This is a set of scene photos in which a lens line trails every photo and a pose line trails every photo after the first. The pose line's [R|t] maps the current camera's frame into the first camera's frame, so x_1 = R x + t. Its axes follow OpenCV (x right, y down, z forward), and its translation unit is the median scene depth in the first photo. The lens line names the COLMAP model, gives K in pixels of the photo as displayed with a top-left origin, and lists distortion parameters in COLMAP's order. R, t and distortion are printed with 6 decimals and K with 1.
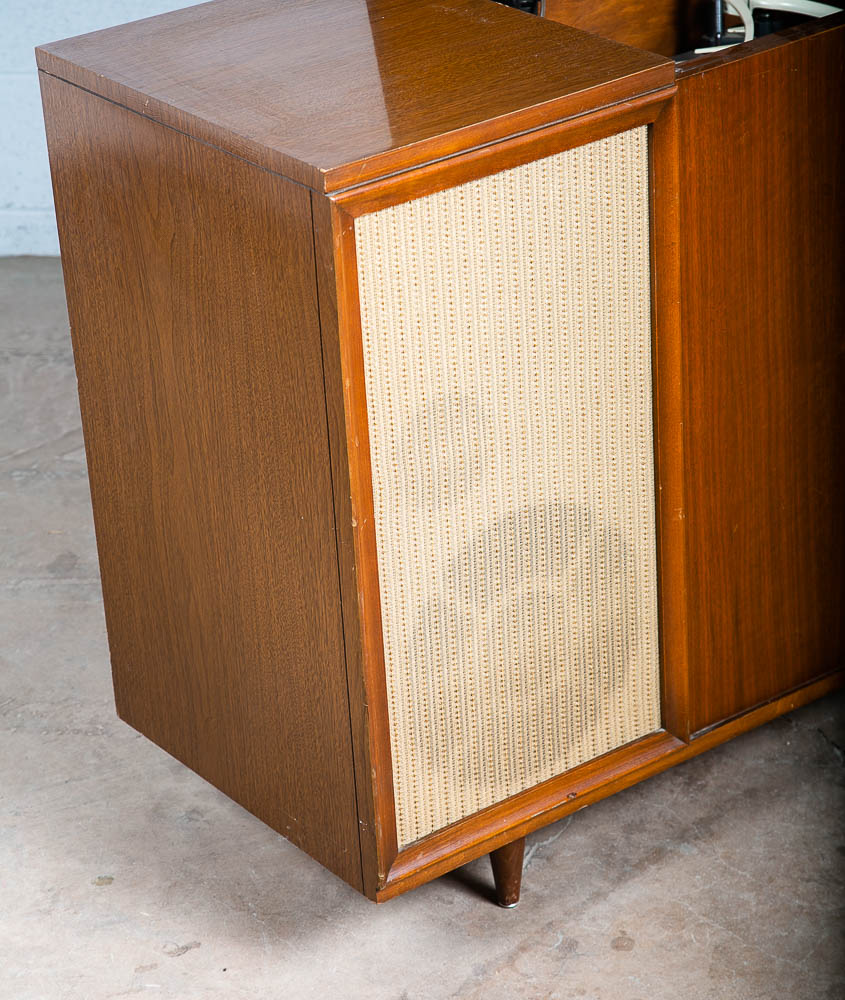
lens RADIAL K [[2905.4, 0, 421.7], [0, 2905.4, 489.4], [0, 0, 1]] dist [0.445767, -0.337759]
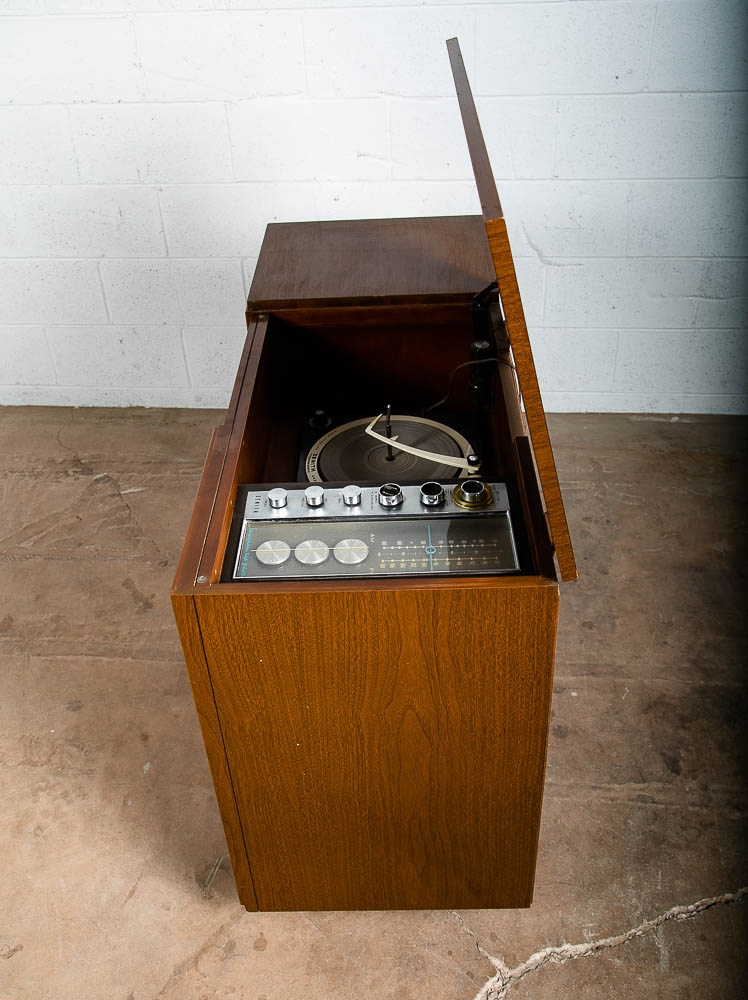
lens RADIAL K [[977.3, 0, 374.8], [0, 977.3, 482.8], [0, 0, 1]] dist [-0.016009, 0.023507]
pose [[0.997789, -0.026445, 0.060979, 0.109227], [0.016199, 0.986530, 0.162776, -0.216252], [-0.064462, -0.161428, 0.984777, 0.463998]]
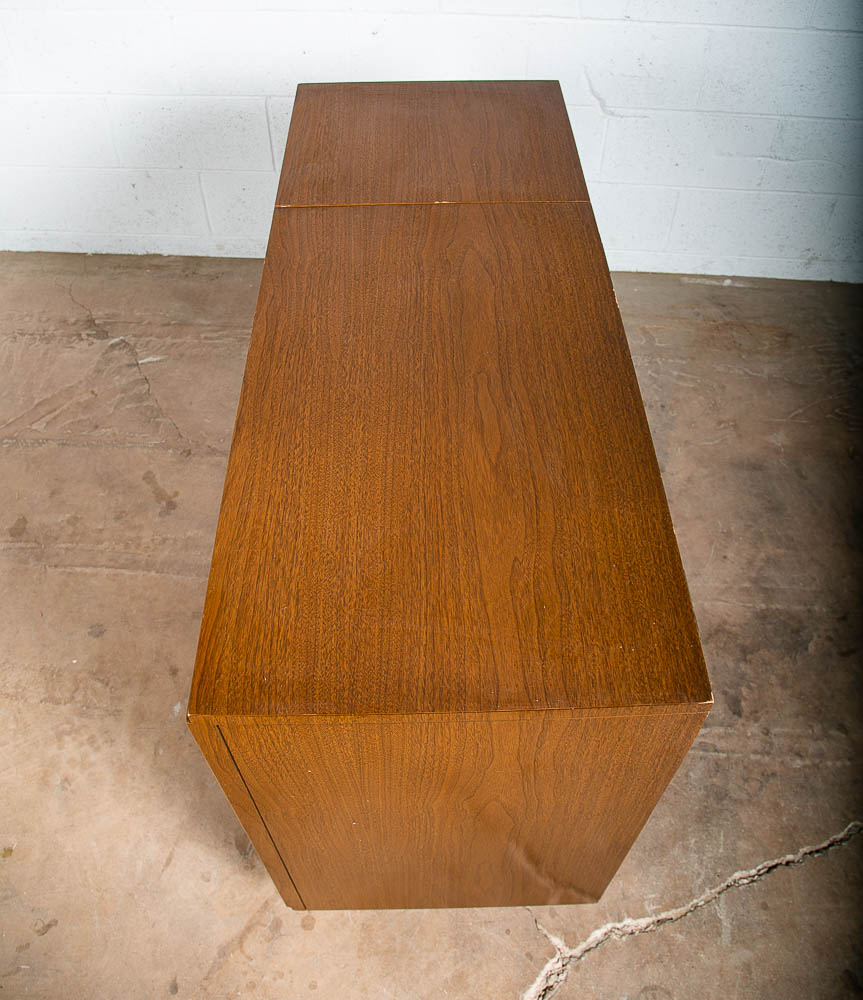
lens RADIAL K [[870.2, 0, 432.1], [0, 870.2, 430.9], [0, 0, 1]] dist [-0.106829, 0.043909]
pose [[0.993651, -0.033617, 0.107365, 0.097125], [-0.008284, 0.929860, 0.367821, -0.286433], [-0.112199, -0.366375, 0.923678, 0.654324]]
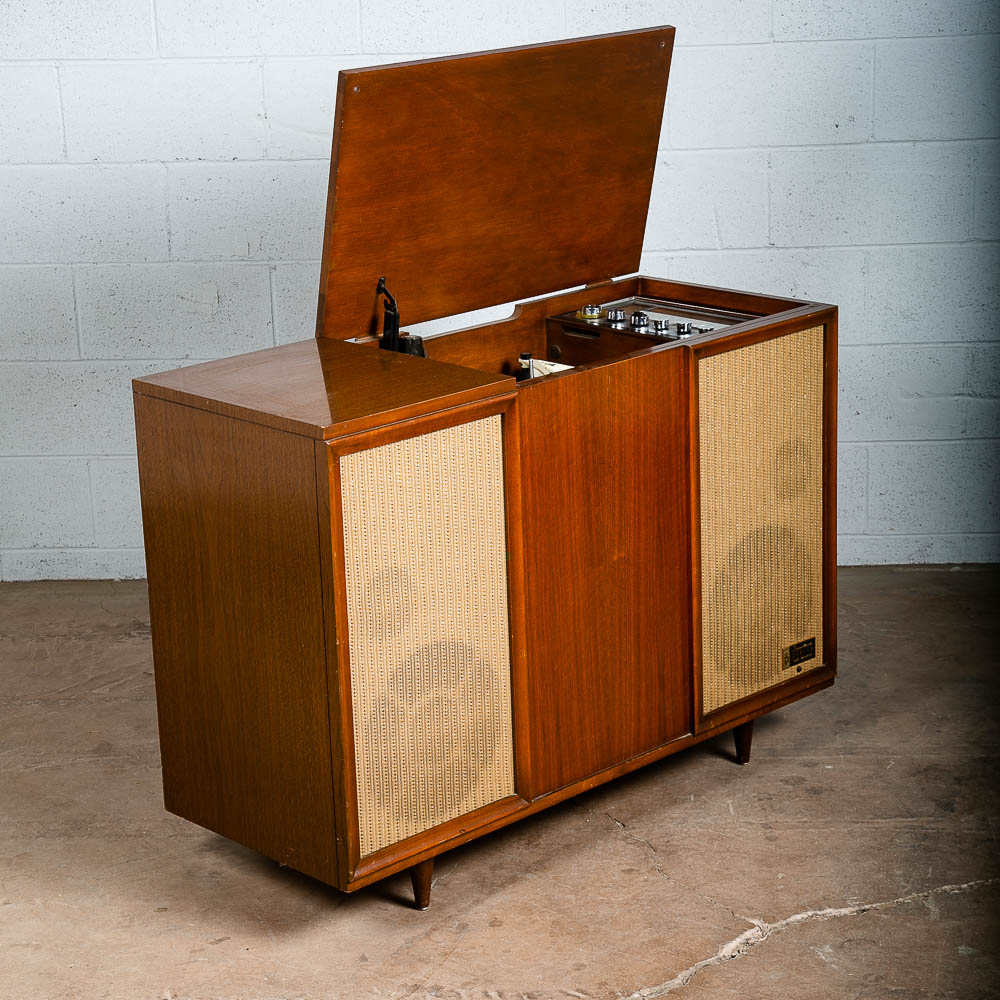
lens RADIAL K [[2389.5, 0, 500.8], [0, 2389.5, 516.3], [0, 0, 1]] dist [0.213645, -0.417366]
pose [[0.992730, -0.012199, 0.119747, -0.084495], [0.032313, 0.985343, -0.167498, 0.156029], [-0.115948, 0.170149, 0.978573, -0.330543]]
